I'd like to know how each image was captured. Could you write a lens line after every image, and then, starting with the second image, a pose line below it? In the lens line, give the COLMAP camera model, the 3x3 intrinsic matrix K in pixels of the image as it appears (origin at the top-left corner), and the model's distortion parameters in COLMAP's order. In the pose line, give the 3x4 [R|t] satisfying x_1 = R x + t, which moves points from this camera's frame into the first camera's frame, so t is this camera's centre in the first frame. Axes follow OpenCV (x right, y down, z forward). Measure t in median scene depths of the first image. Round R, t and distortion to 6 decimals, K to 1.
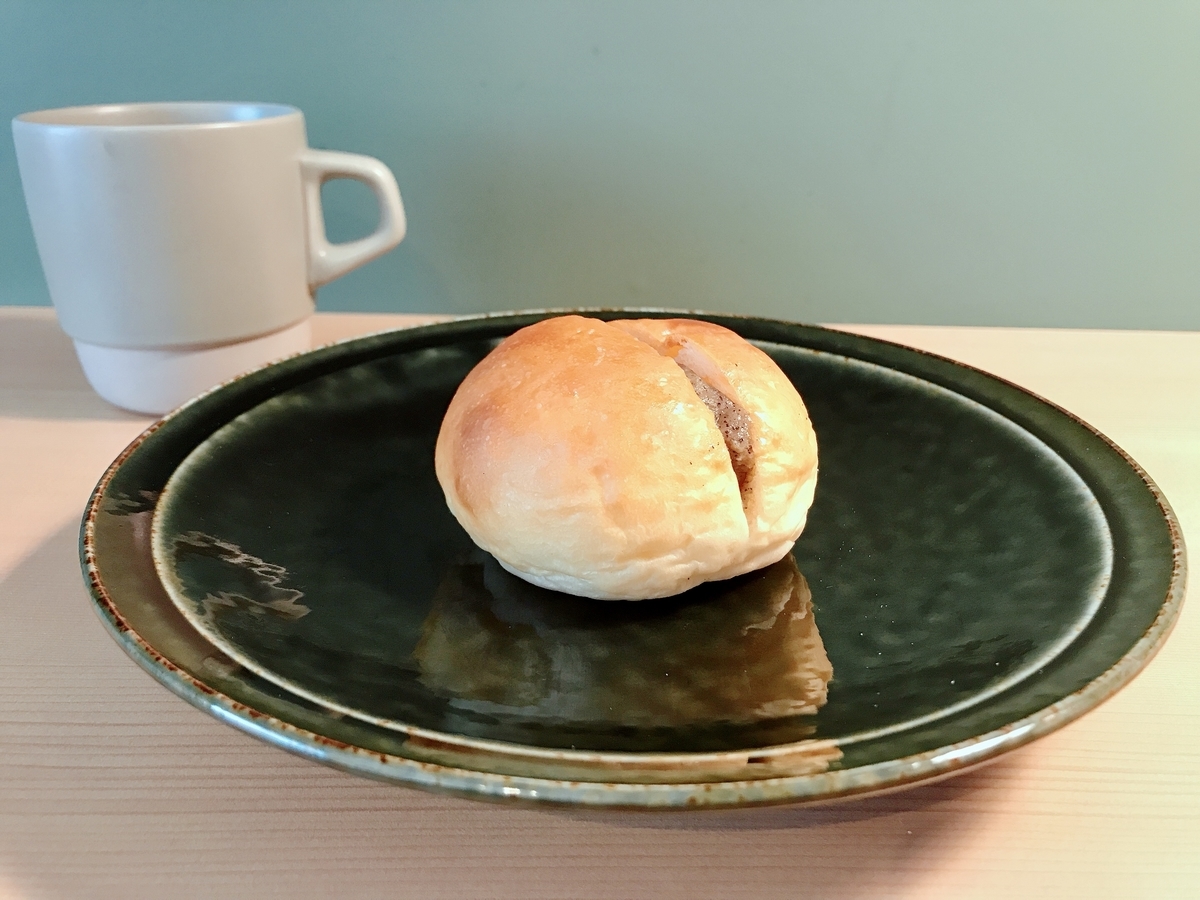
lens RADIAL K [[984.1, 0, 578.4], [0, 984.1, 450.8], [0, 0, 1]] dist [0.091955, -0.464901]
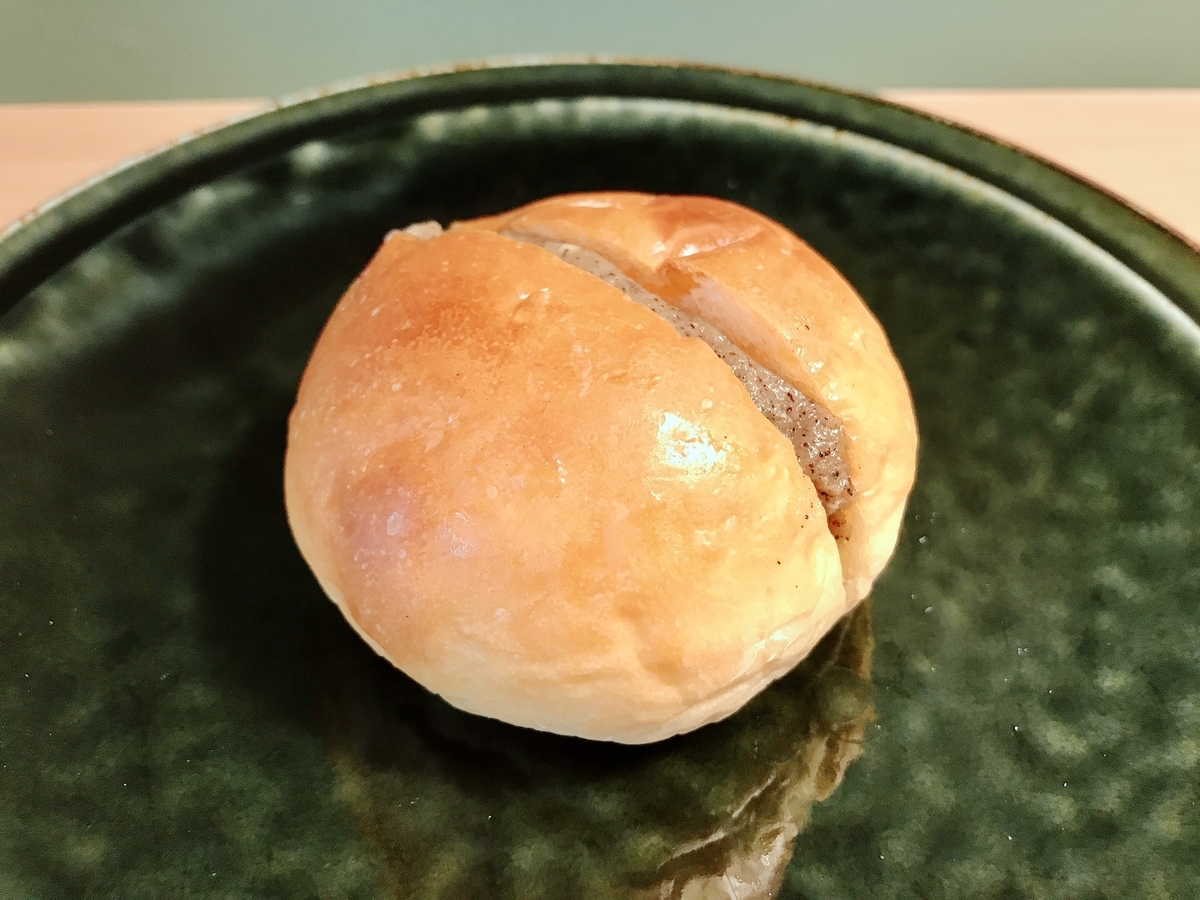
lens RADIAL K [[1036.7, 0, 600.0], [0, 1036.7, 450.0], [0, 0, 1]] dist [-0.039069, 0.005055]
pose [[0.969646, -0.169793, 0.175945, -0.071130], [0.092657, 0.921068, 0.378218, -0.250100], [-0.226276, -0.350435, 0.908842, 0.440543]]
